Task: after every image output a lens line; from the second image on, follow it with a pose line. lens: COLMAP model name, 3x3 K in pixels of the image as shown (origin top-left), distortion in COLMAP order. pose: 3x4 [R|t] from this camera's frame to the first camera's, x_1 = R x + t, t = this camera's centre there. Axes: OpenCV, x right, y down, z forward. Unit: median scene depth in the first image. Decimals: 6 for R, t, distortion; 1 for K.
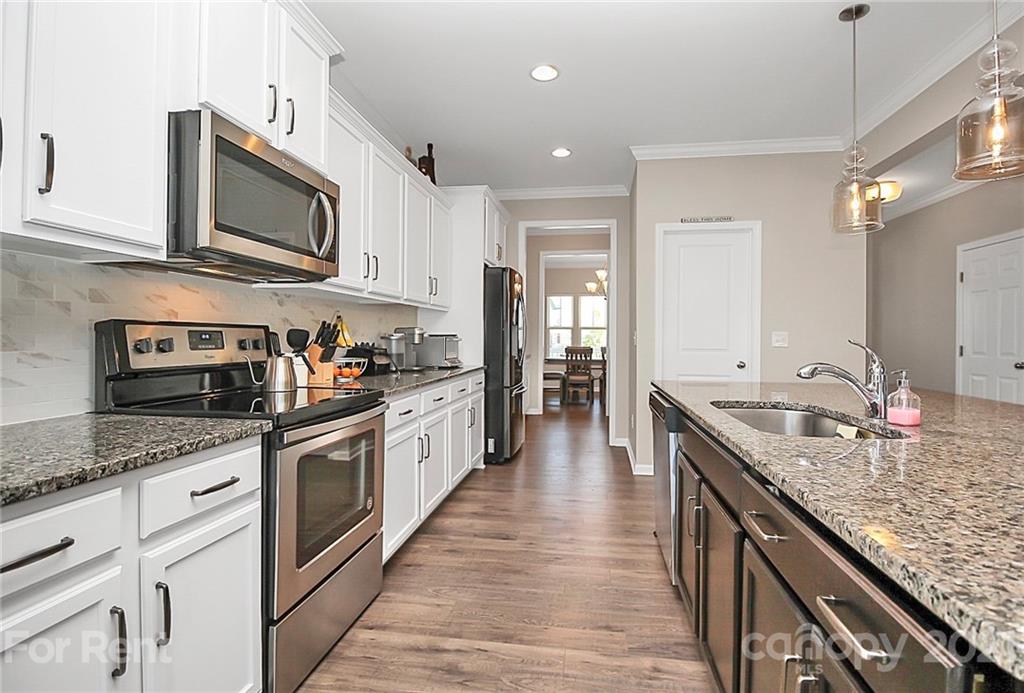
lens RADIAL K [[499.8, 0, 519.6], [0, 499.8, 340.4], [0, 0, 1]] dist [-0.005235, 0.000055]
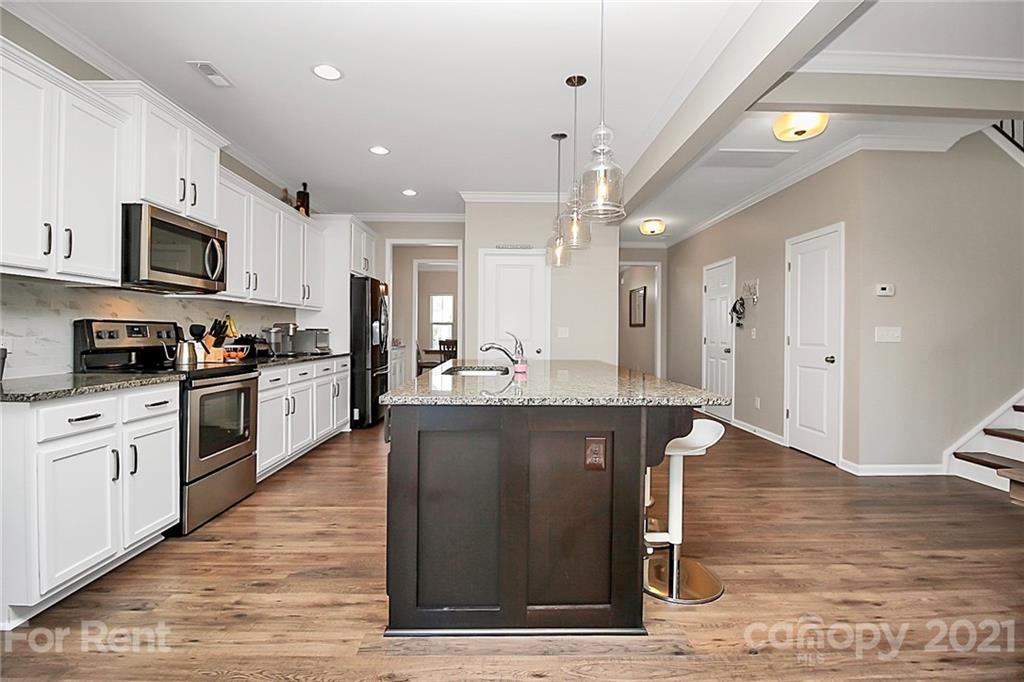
lens RADIAL K [[479.3, 0, 507.7], [0, 479.3, 334.3], [0, 0, 1]] dist [-0.008581, -0.003634]
pose [[0.985150, -0.000967, 0.171692, 0.244120], [0.001230, 0.999998, -0.001420, 0.010347], [-0.171690, 0.001610, 0.985150, -0.611853]]
